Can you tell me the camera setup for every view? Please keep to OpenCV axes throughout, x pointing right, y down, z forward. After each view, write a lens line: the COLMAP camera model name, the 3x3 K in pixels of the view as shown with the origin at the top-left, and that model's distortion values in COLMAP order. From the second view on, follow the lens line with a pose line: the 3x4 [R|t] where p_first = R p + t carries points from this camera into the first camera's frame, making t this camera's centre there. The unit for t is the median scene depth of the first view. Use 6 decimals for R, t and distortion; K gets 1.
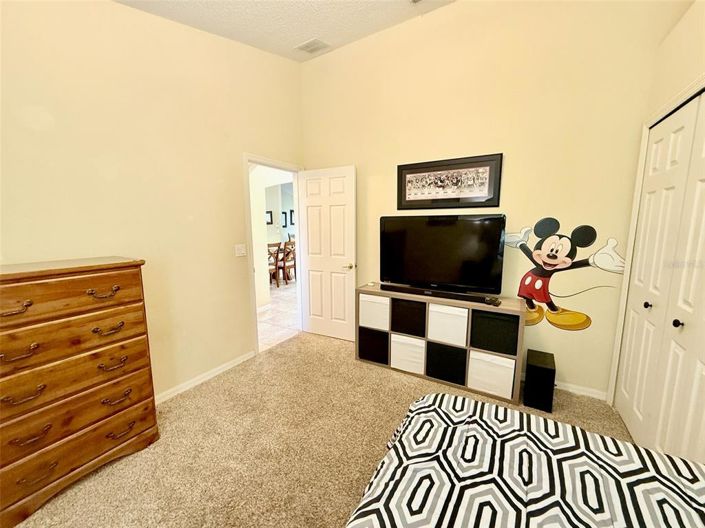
lens RADIAL K [[282.4, 0, 352.5], [0, 282.4, 264.0], [0, 0, 1]] dist [0.000657, 0.000052]
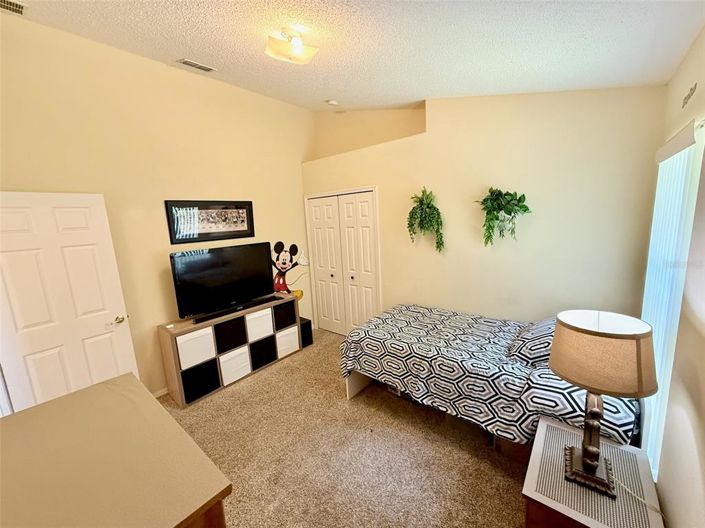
lens RADIAL K [[282.4, 0, 352.5], [0, 282.4, 264.0], [0, 0, 1]] dist [0.000657, 0.000052]
pose [[0.155562, -0.165217, 0.973912, -0.850314], [0.191415, 0.972269, 0.134364, -0.163260], [-0.969103, 0.165519, 0.182873, 0.261322]]
